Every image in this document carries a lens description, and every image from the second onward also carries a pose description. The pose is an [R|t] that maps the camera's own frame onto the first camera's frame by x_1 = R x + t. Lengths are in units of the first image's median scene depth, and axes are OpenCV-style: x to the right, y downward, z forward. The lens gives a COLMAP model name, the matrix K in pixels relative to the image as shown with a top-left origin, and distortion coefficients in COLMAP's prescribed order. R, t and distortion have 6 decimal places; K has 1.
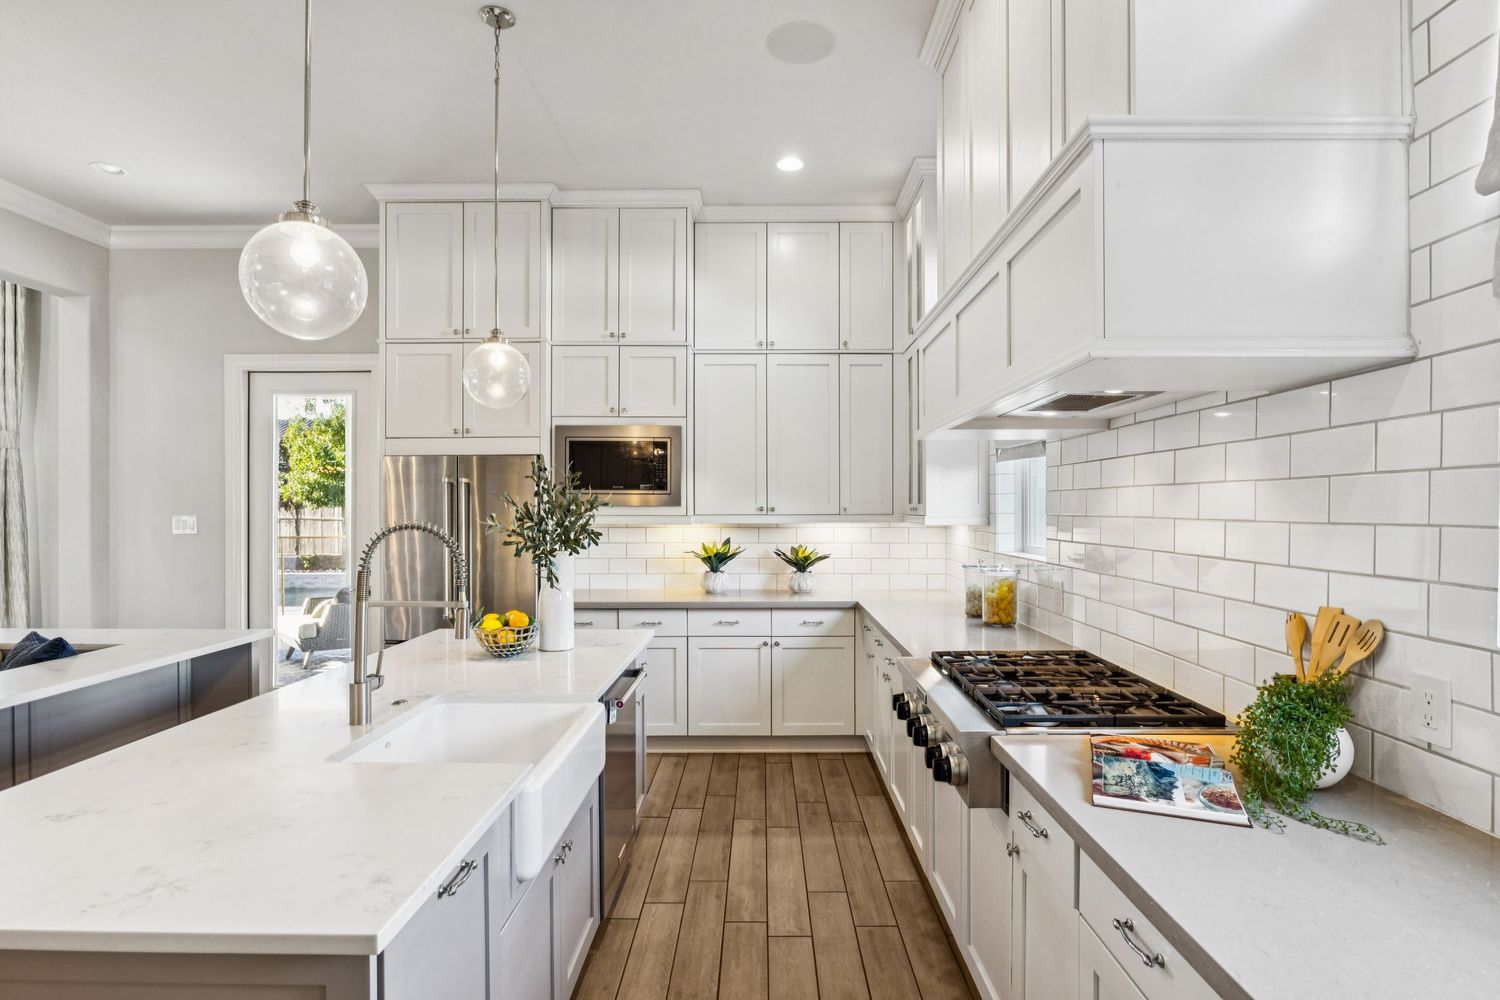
lens RADIAL K [[781.5, 0, 746.9], [0, 781.5, 504.0], [0, 0, 1]] dist [-0.027922, -0.000958]
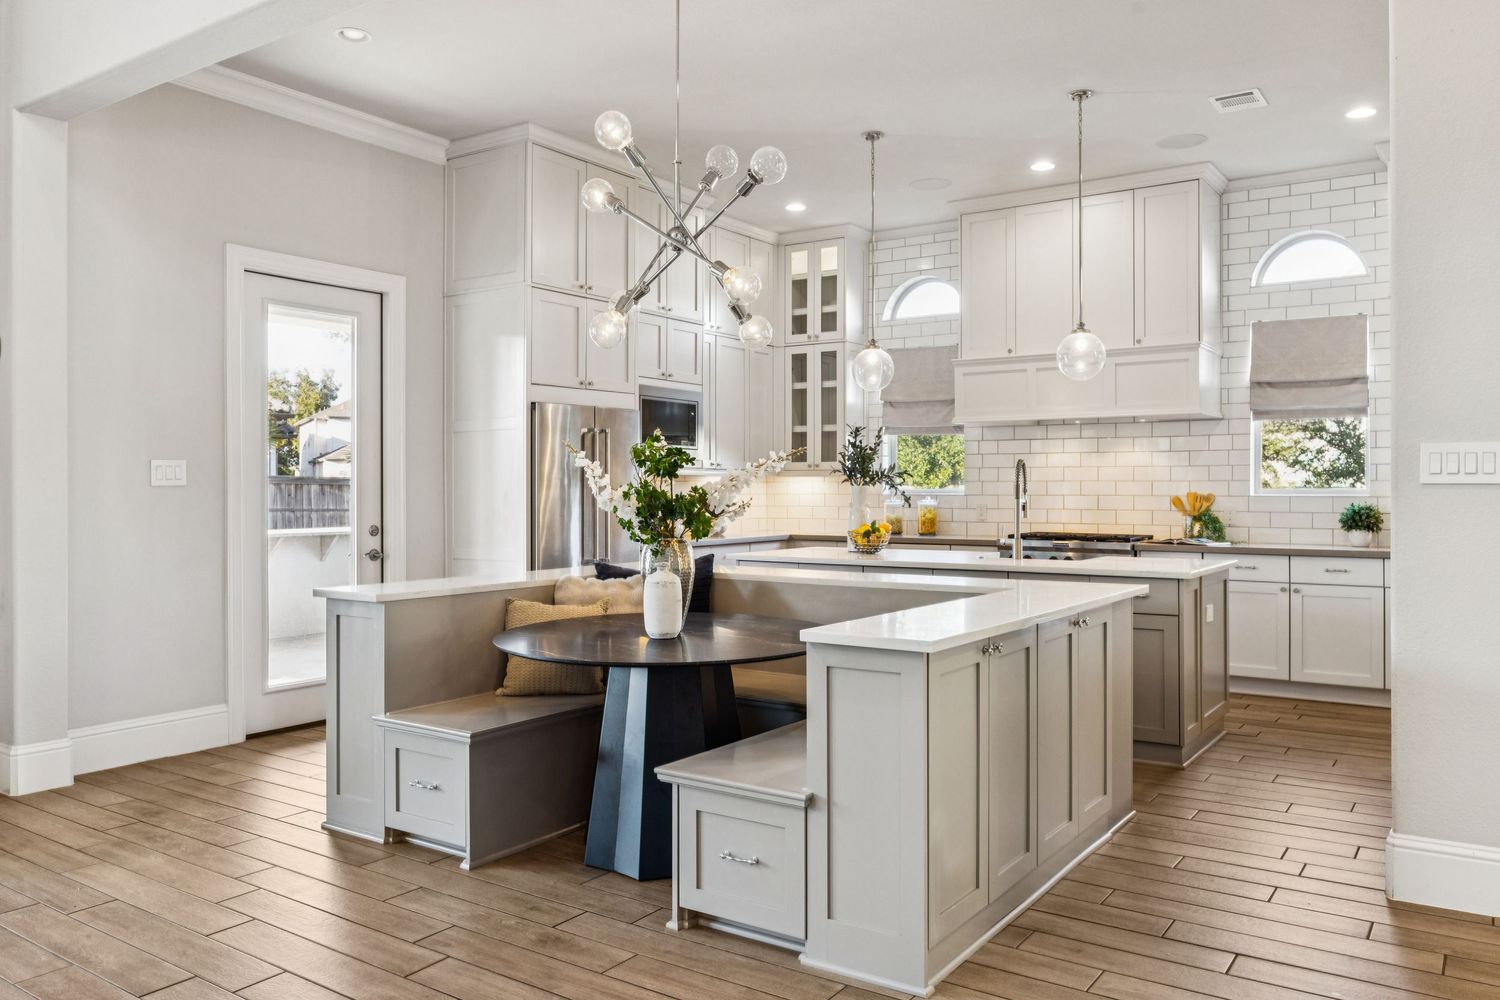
lens RADIAL K [[1113.7, 0, 749.8], [0, 1113.7, 492.1], [0, 0, 1]] dist [-0.019492, 0.005233]
pose [[0.548778, -0.002884, 0.835963, -1.486560], [-0.005948, 0.999955, 0.007354, 0.039944], [-0.835947, -0.009008, 0.548736, -0.001520]]
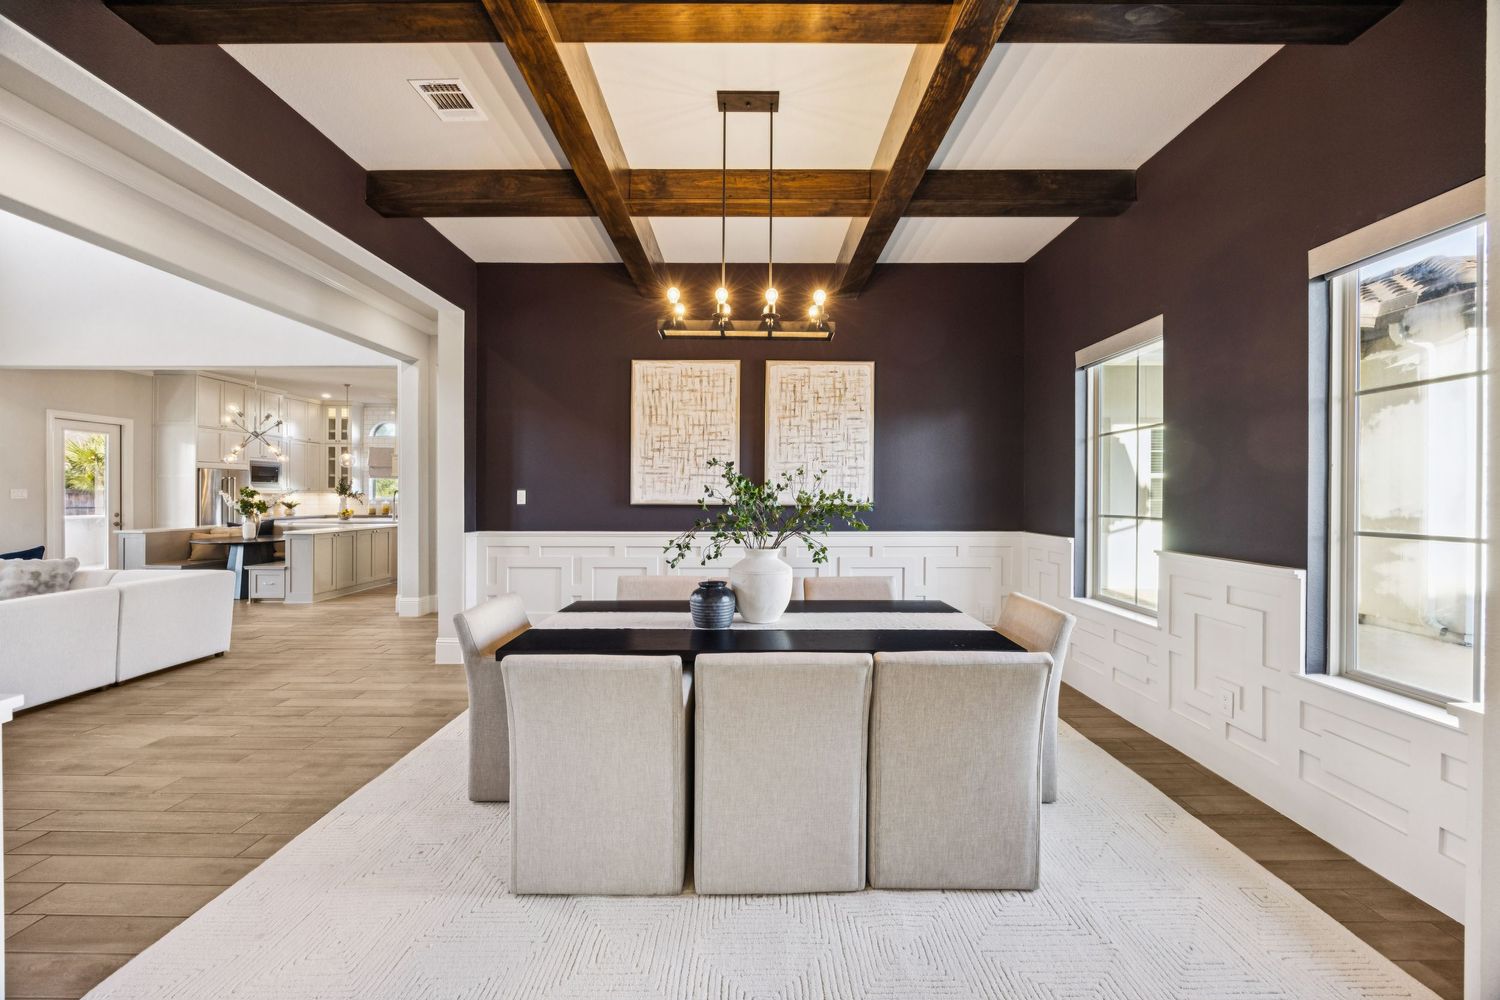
lens RADIAL K [[571.9, 0, 752.5], [0, 571.9, 495.8], [0, 0, 1]] dist [-0.006677, -0.000297]
pose [[-0.017860, -0.002933, 0.999836, -2.506350], [-0.012038, 0.999924, 0.002718, 0.007745], [-0.999768, -0.011987, -0.017894, -0.925262]]
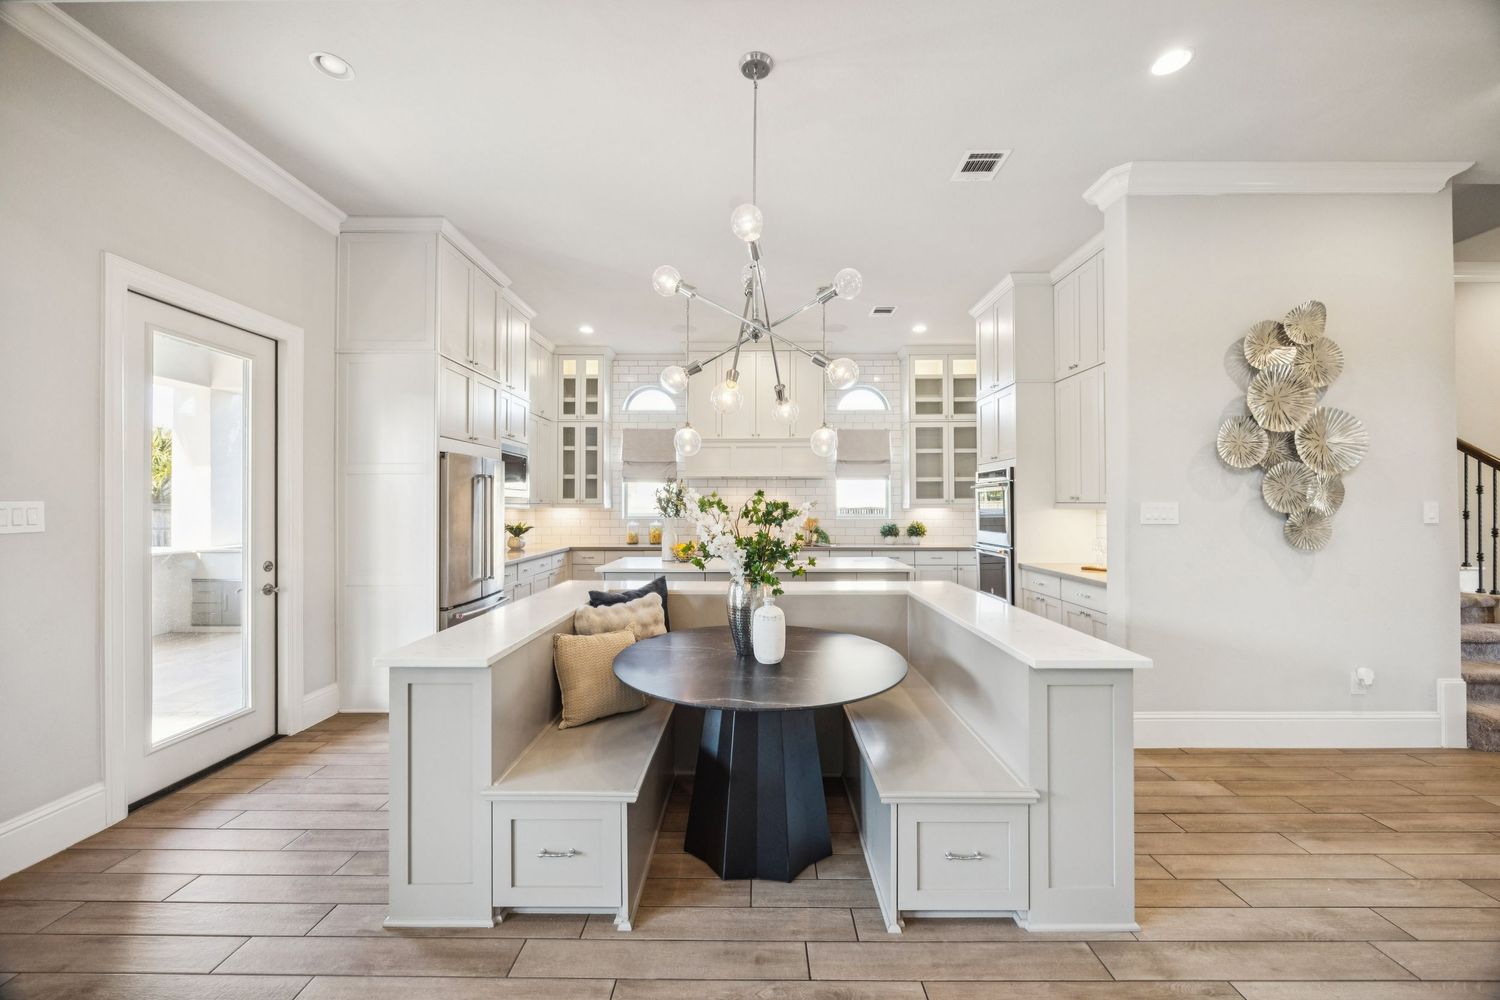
lens RADIAL K [[571.9, 0, 750.7], [0, 571.9, 505.2], [0, 0, 1]] dist [-0.006677, -0.000297]
pose [[-0.011574, 0.001423, 0.999932, -1.331644], [-0.007815, 0.999968, -0.001513, 0.017295], [-0.999902, -0.007832, -0.011562, 0.537648]]
